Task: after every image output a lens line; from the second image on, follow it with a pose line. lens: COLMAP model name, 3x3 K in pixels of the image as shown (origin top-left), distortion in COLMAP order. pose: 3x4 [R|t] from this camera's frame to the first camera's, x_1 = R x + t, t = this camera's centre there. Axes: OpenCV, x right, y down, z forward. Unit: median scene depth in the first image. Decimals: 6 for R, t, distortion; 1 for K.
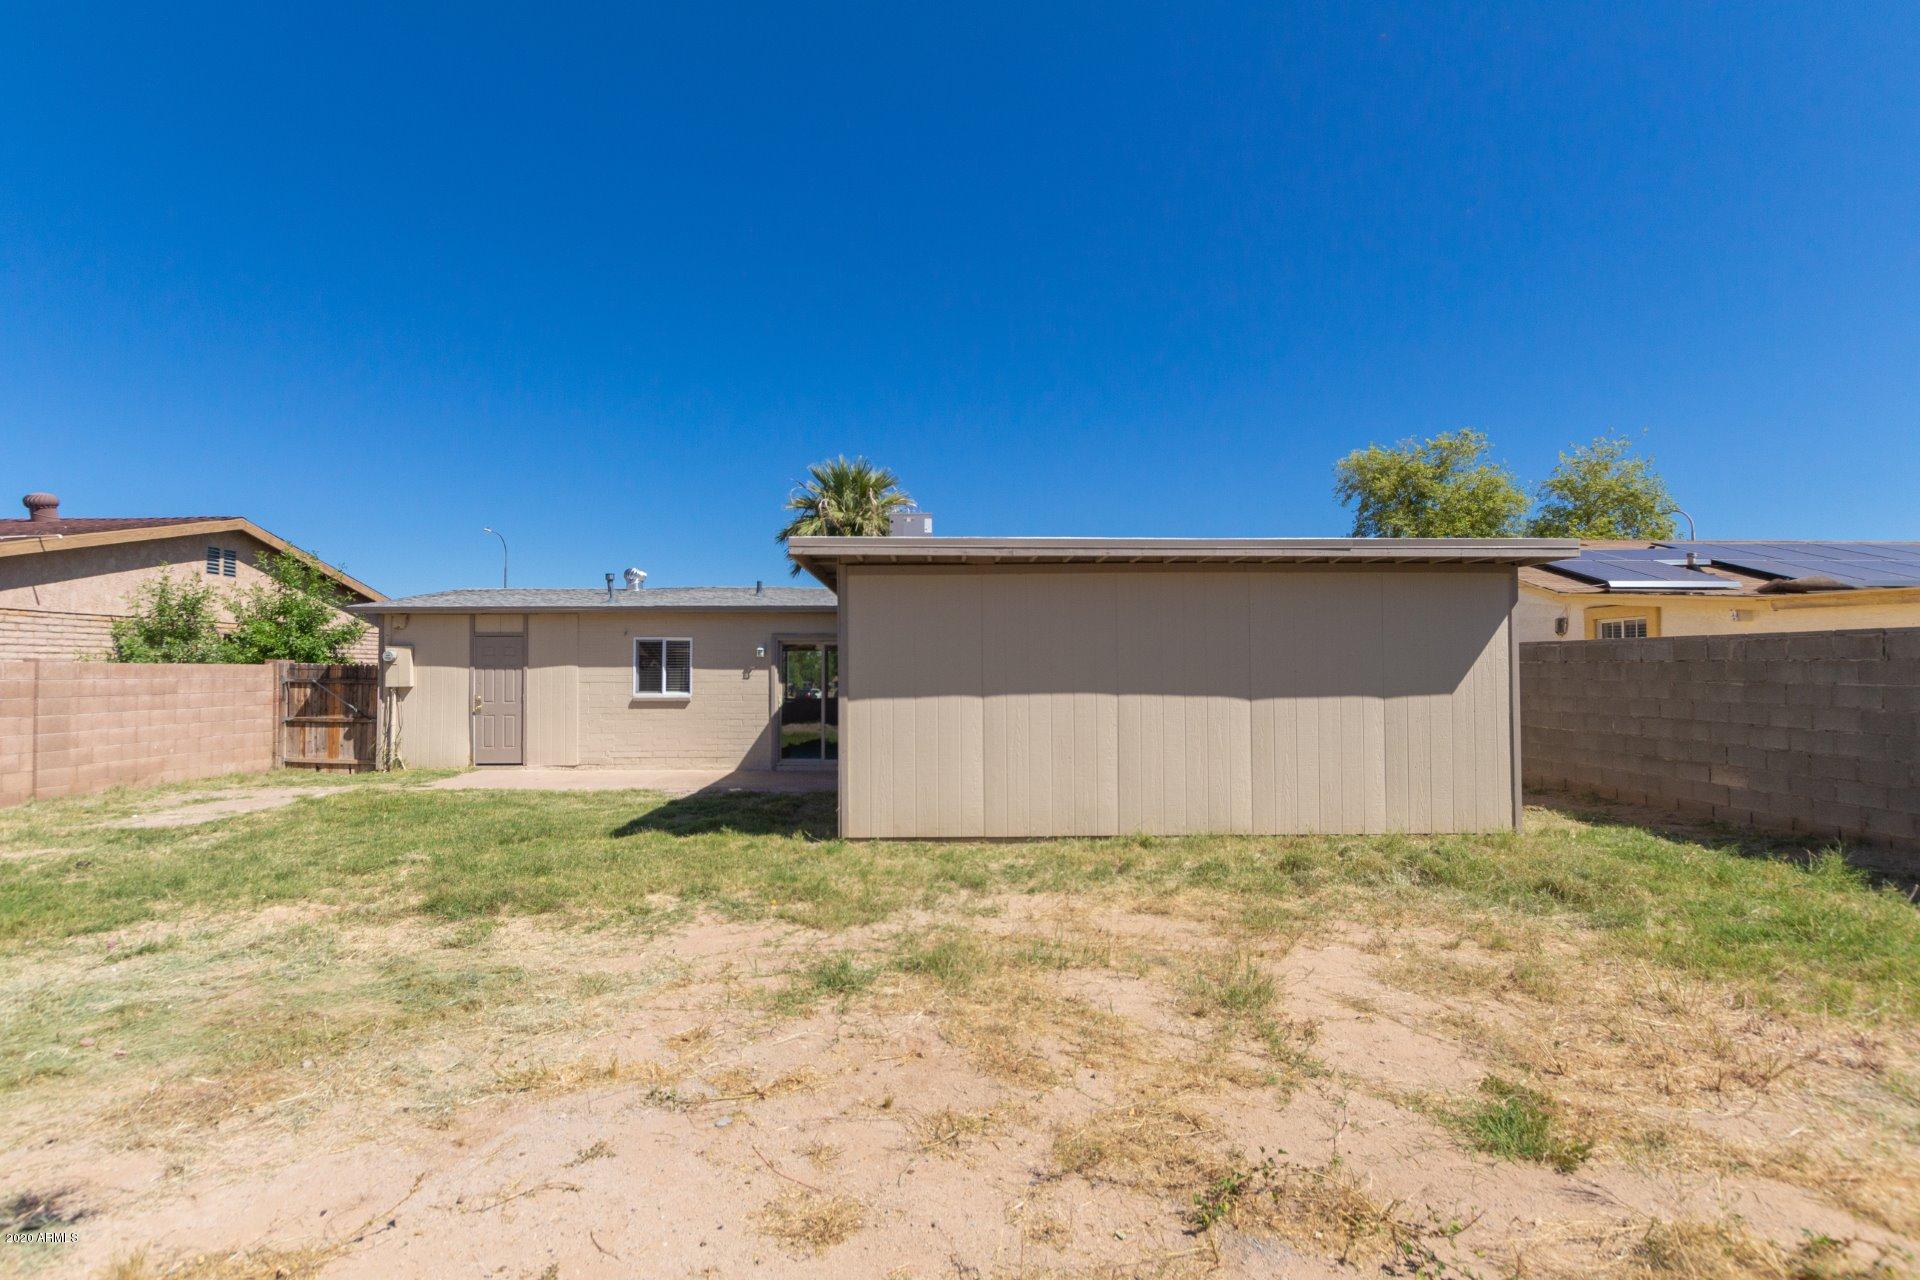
lens RADIAL K [[883.5, 0, 951.1], [0, 883.5, 674.5], [0, 0, 1]] dist [0.013145, -0.009360]
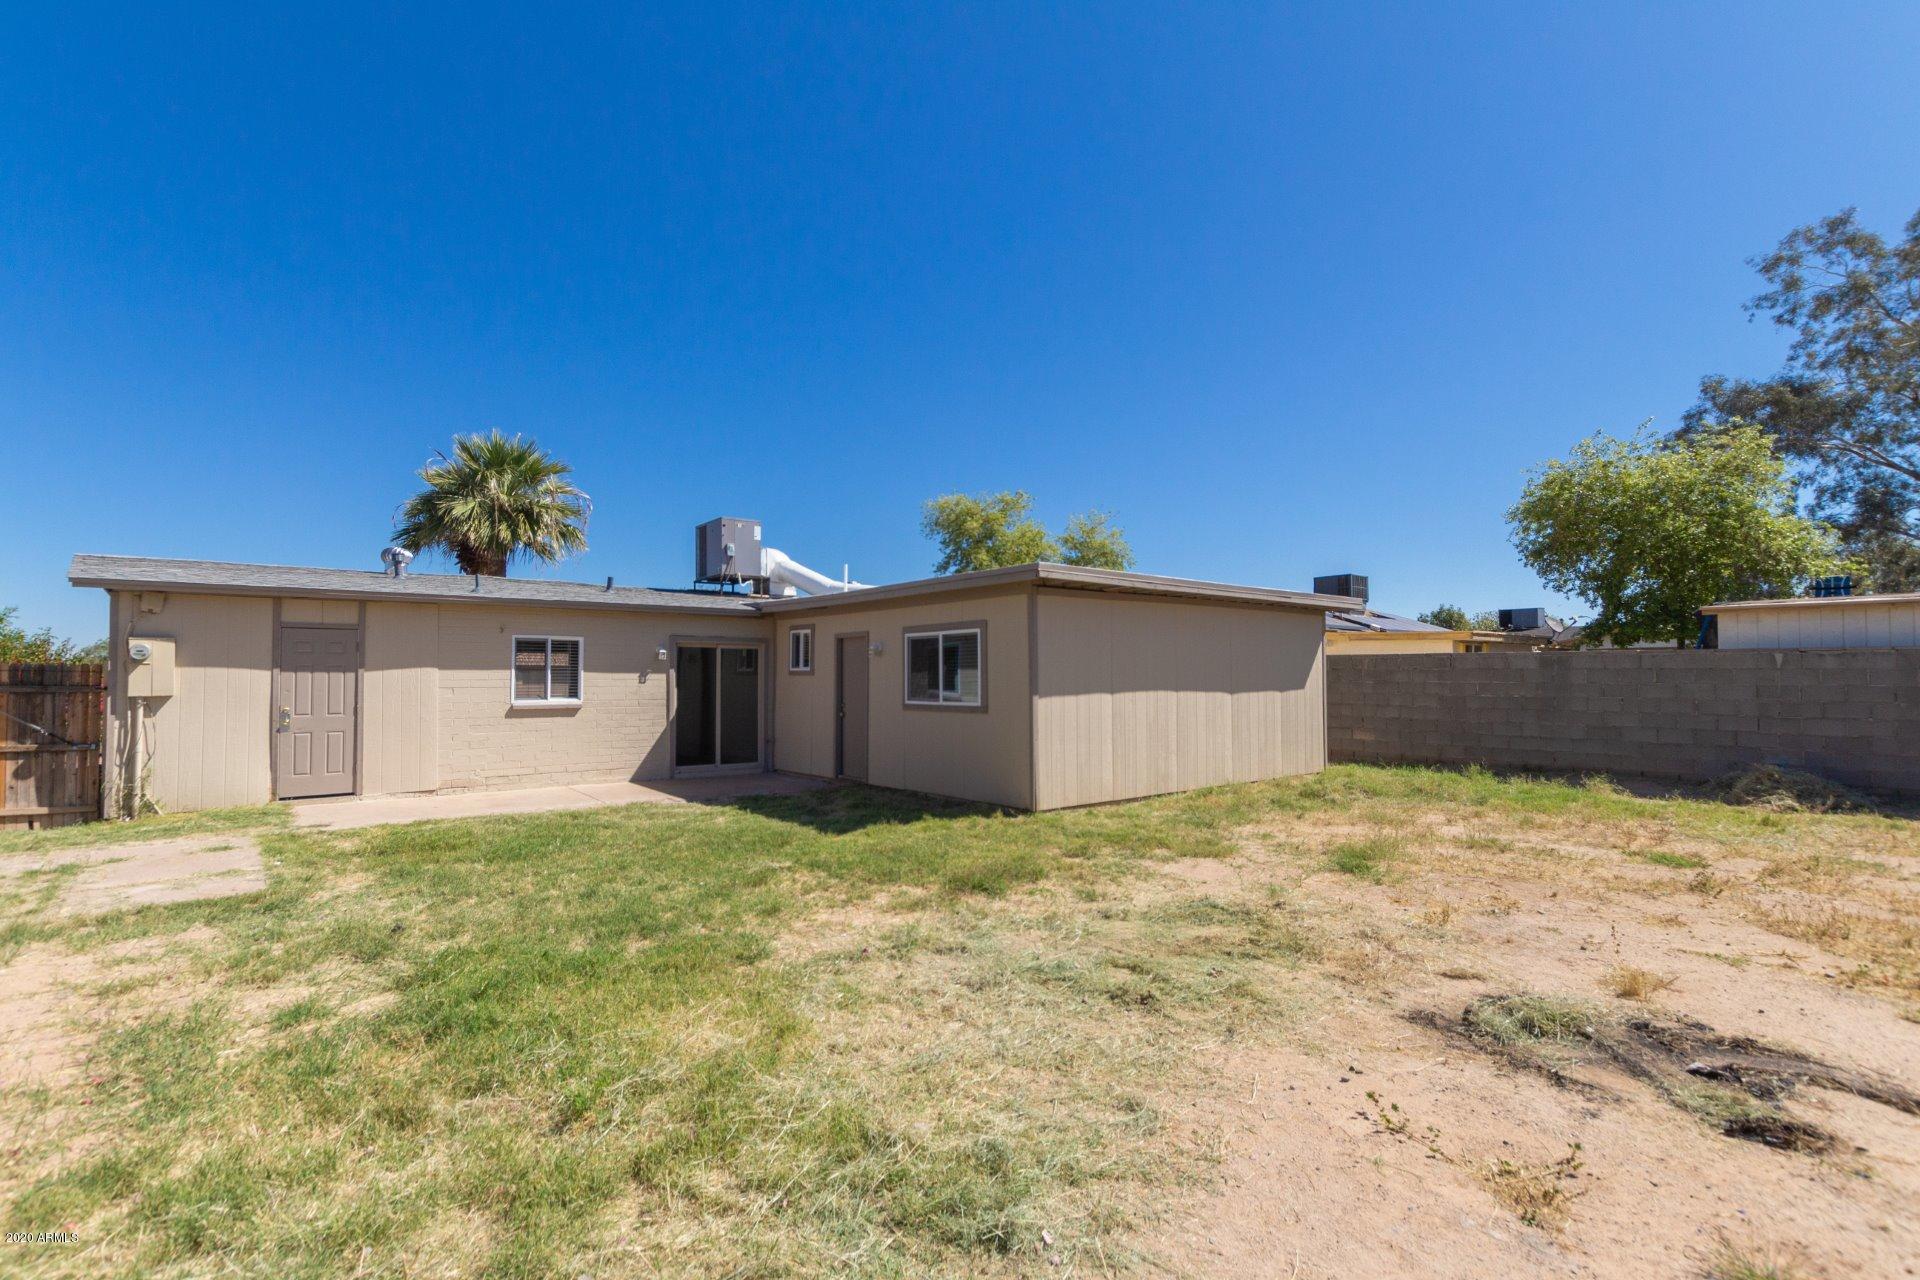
lens RADIAL K [[883.5, 0, 951.1], [0, 883.5, 674.5], [0, 0, 1]] dist [0.013145, -0.009360]
pose [[0.790670, 0.001198, 0.612242, -0.551276], [0.002138, 0.999987, -0.004717, 0.001267], [-0.612239, 0.005039, 0.790657, 0.063462]]
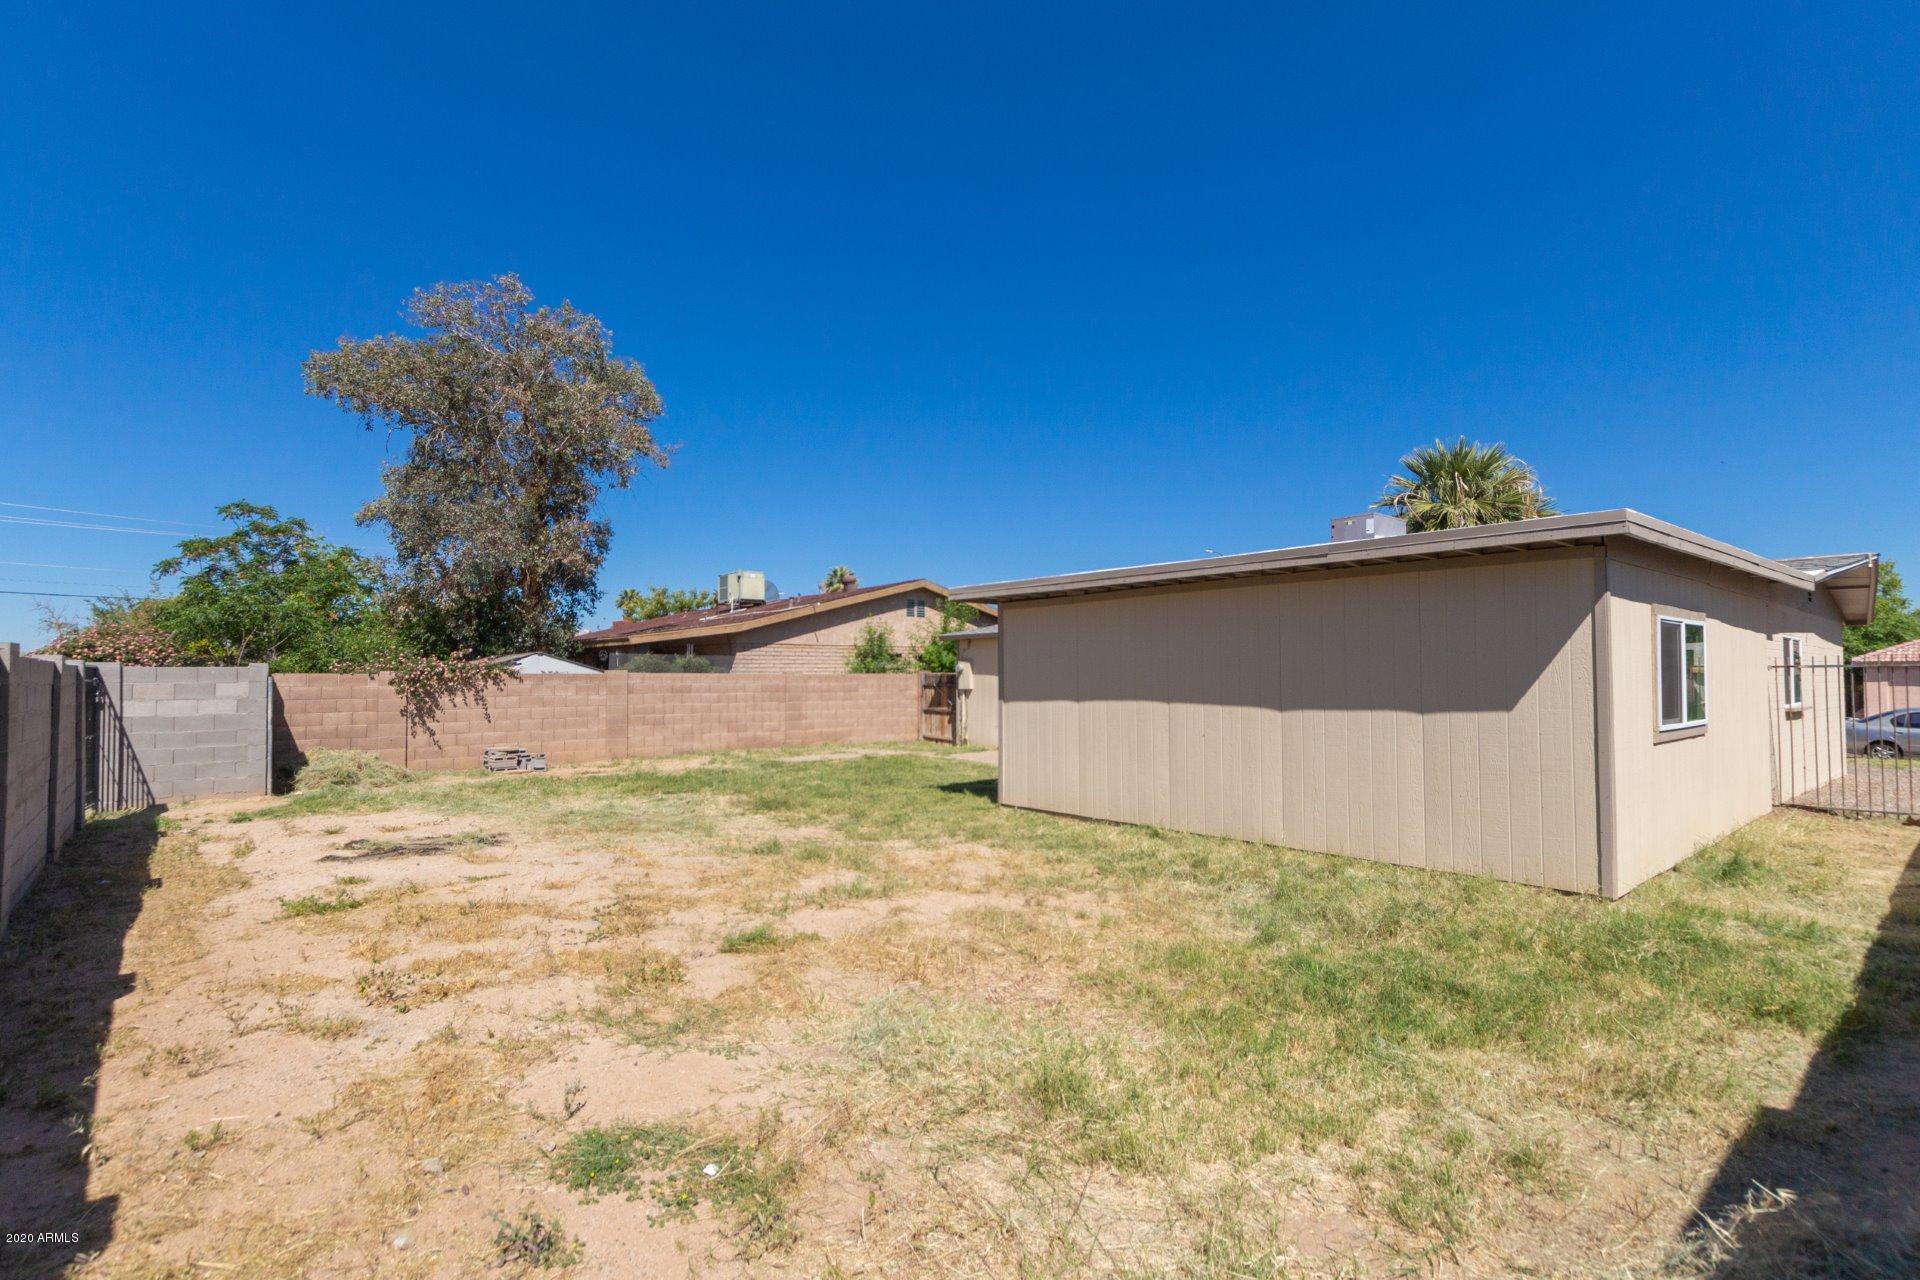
lens RADIAL K [[908.3, 0, 935.2], [0, 908.3, 668.7], [0, 0, 1]] dist [0.000224, -0.000052]
pose [[0.617117, -0.006378, -0.786846, 0.526136], [-0.002111, 0.999950, -0.009761, -0.004772], [0.786869, 0.007685, 0.617073, 0.034200]]
